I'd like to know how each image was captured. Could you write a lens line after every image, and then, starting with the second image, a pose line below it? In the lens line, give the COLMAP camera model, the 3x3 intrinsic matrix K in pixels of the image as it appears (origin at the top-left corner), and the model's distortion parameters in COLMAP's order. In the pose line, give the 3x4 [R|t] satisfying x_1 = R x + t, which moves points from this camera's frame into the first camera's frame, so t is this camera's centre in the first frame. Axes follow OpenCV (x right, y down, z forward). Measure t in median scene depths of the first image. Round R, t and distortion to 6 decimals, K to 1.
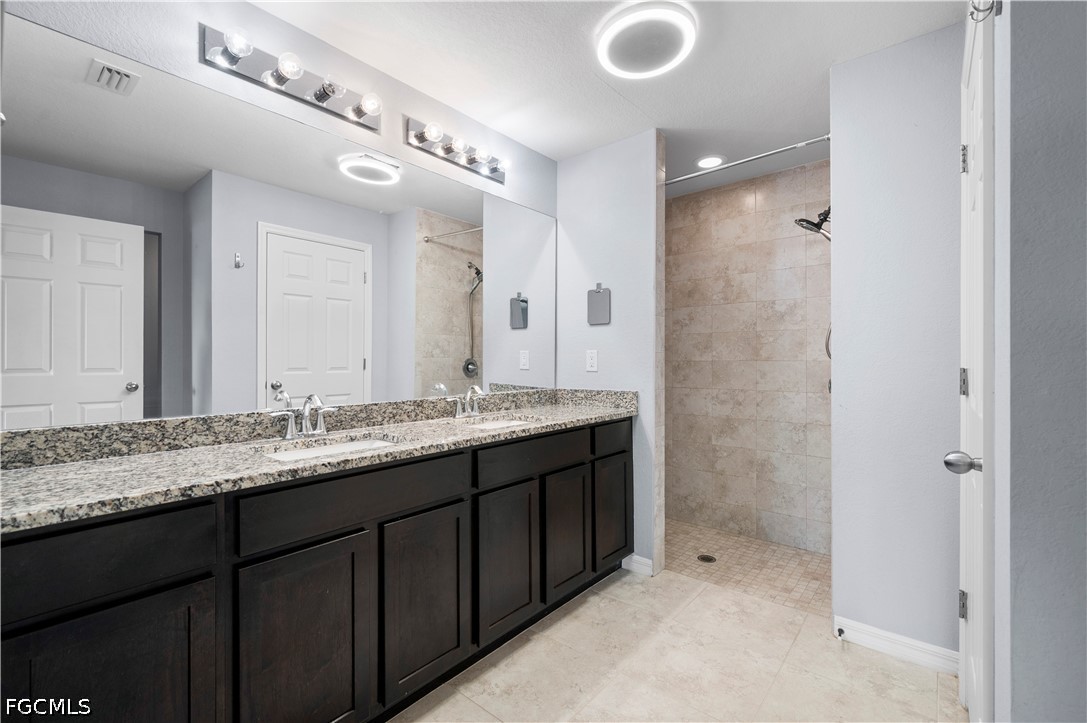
lens RADIAL K [[463.9, 0, 540.5], [0, 463.9, 367.5], [0, 0, 1]] dist [-0.001722, 0.000026]
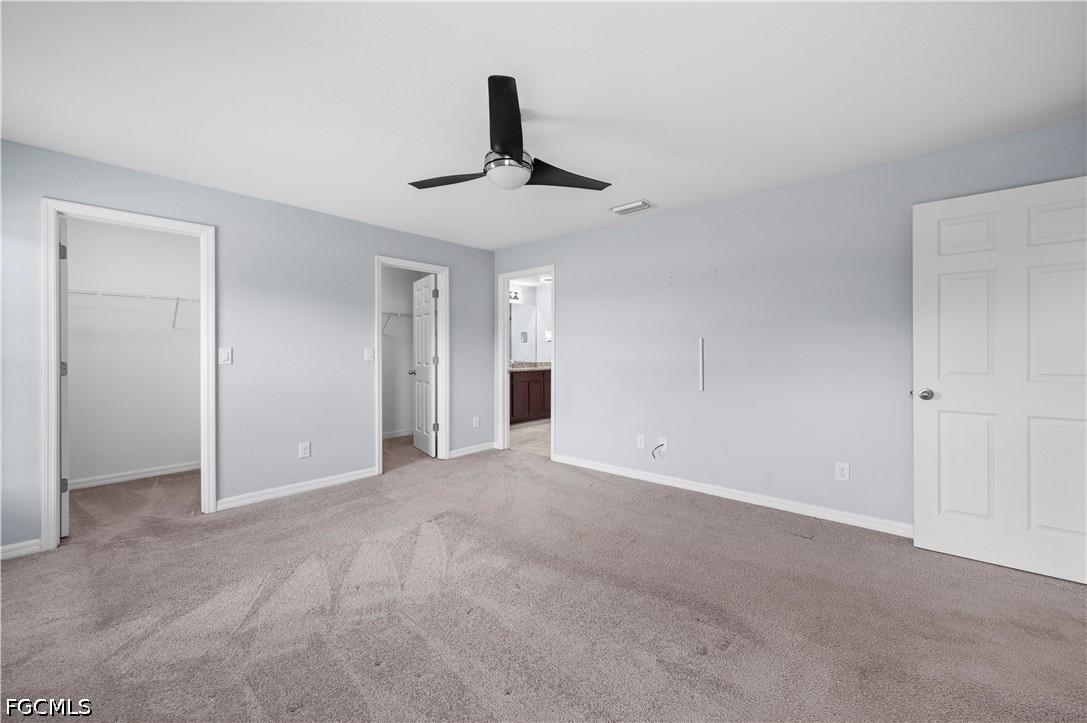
lens RADIAL K [[422.7, 0, 545.4], [0, 422.7, 361.6], [0, 0, 1]] dist [-0.007163, -0.000002]
pose [[0.999819, -0.006580, -0.017869, 0.141222], [0.006701, 0.999955, 0.006741, 0.021675], [0.017823, -0.006859, 0.999818, -1.733638]]
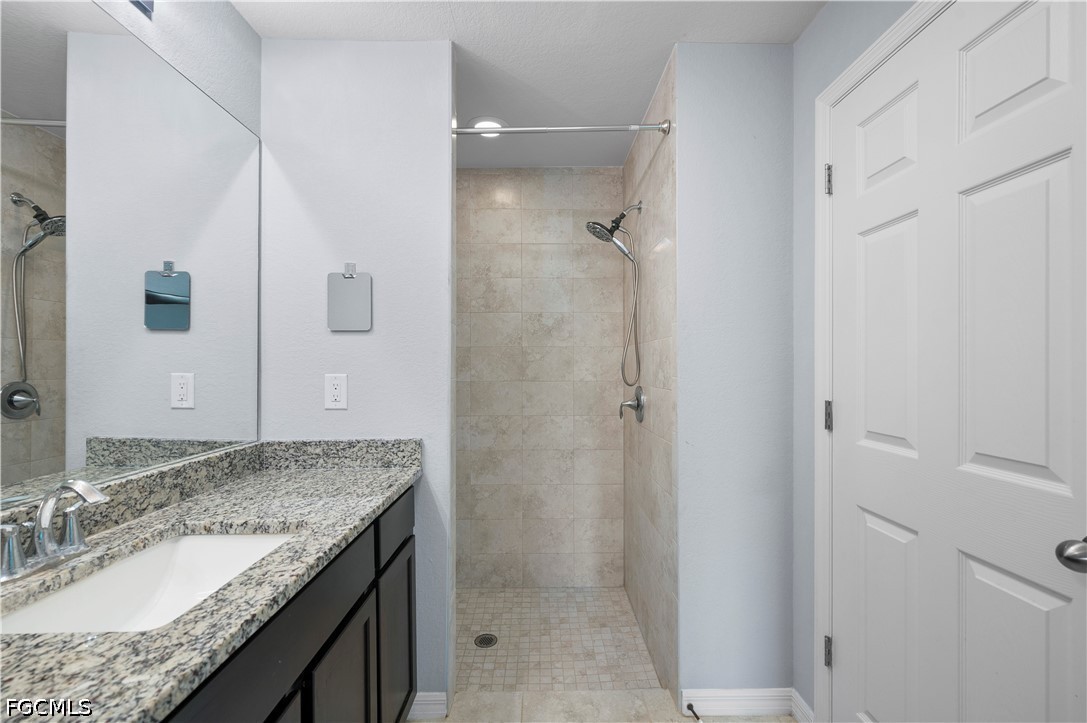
lens RADIAL K [[463.9, 0, 540.5], [0, 463.9, 367.5], [0, 0, 1]] dist [-0.001722, 0.000026]
pose [[0.754289, -0.004445, 0.656528, -0.078872], [0.012901, 0.999884, -0.008052, -0.035244], [-0.656416, 0.014543, 0.754259, 0.357487]]
